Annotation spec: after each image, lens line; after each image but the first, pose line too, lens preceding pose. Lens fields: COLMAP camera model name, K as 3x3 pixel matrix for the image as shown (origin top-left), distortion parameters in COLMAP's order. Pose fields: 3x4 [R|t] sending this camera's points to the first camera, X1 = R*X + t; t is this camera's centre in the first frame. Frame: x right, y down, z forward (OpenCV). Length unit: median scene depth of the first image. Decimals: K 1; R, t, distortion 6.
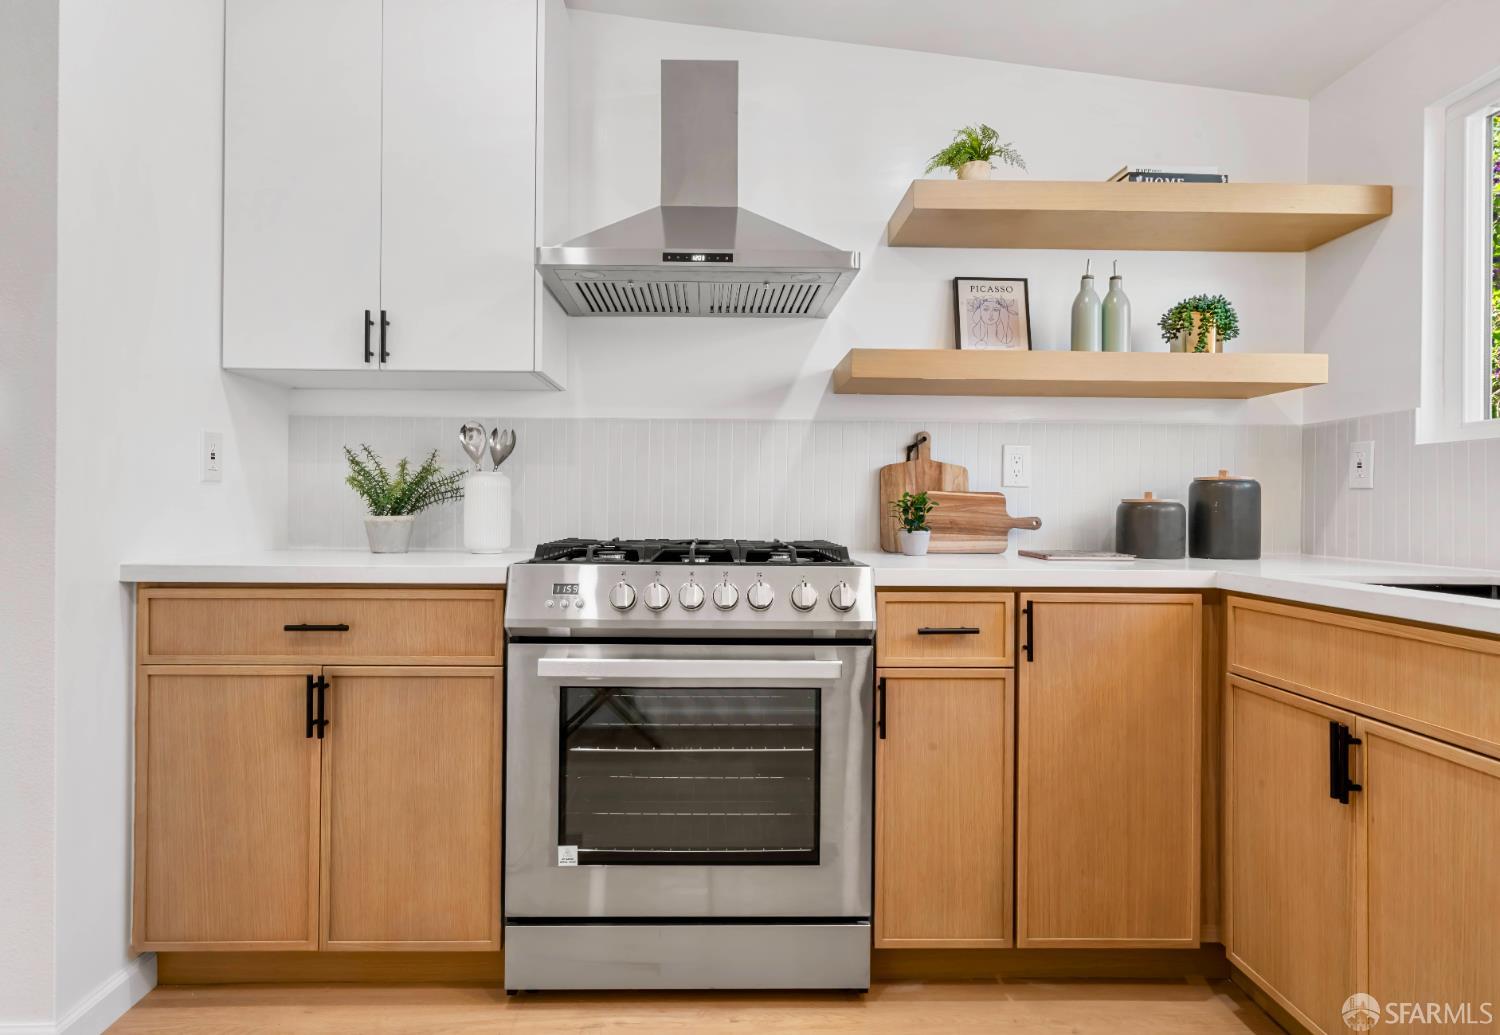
lens RADIAL K [[813.2, 0, 746.9], [0, 813.2, 503.2], [0, 0, 1]] dist [0.006916, 0.001599]
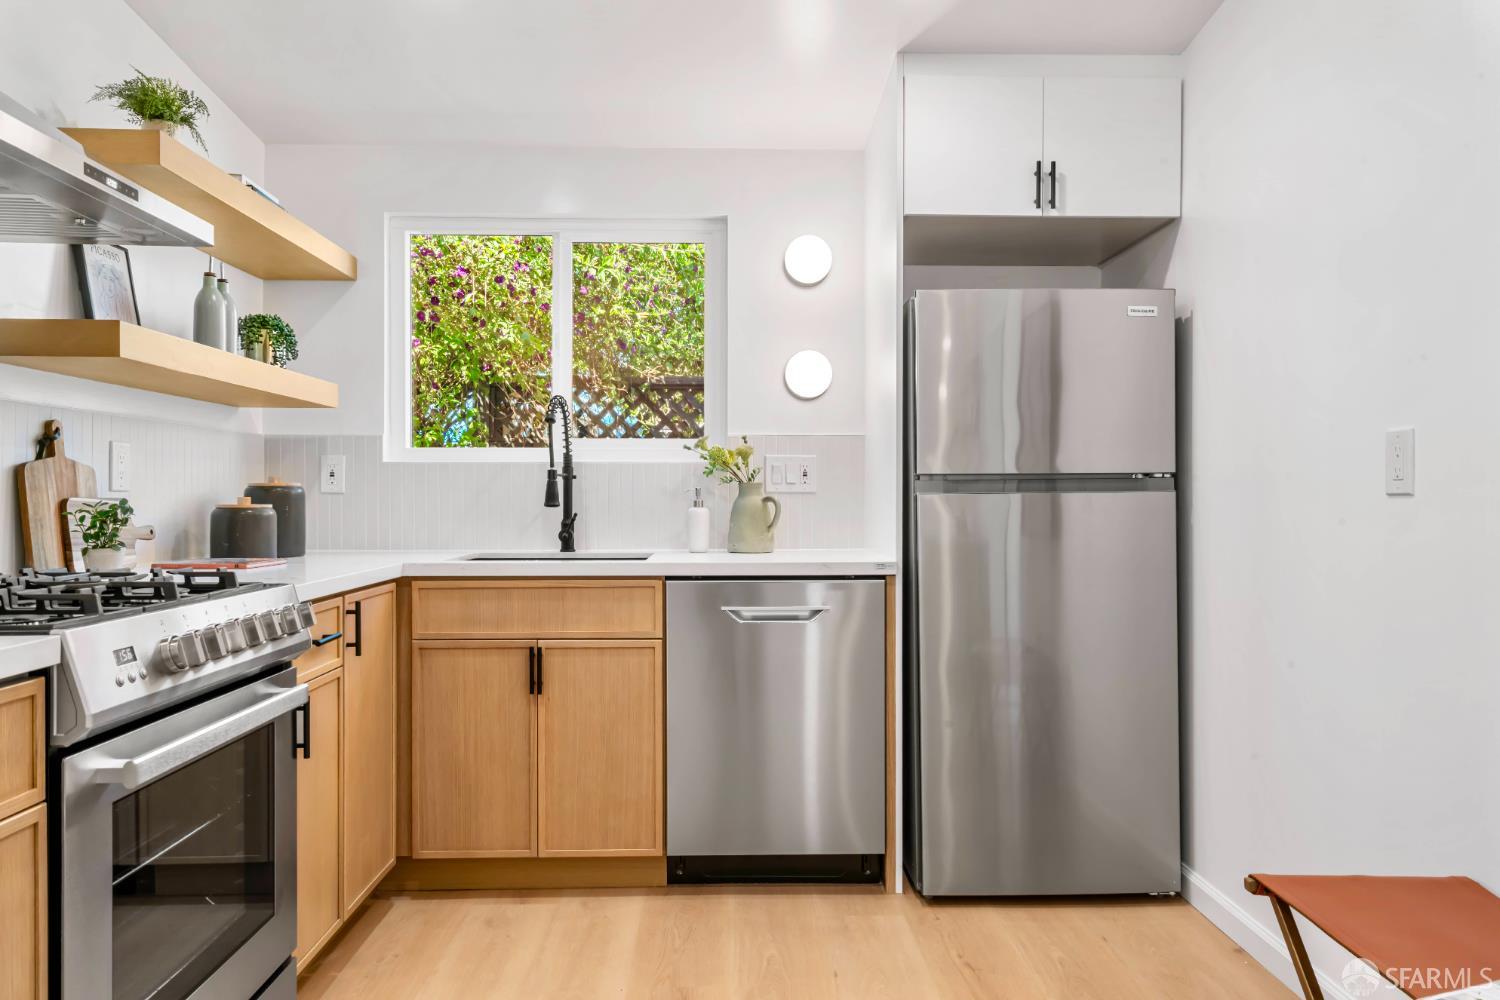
lens RADIAL K [[1087.8, 0, 751.3], [0, 1087.8, 503.1], [0, 0, 1]] dist [0.003248, 0.000242]
pose [[-0.017426, -0.014902, 0.999737, -0.986816], [-0.003689, 0.999883, 0.014840, -0.032504], [-0.999841, -0.003430, -0.017479, 0.426030]]
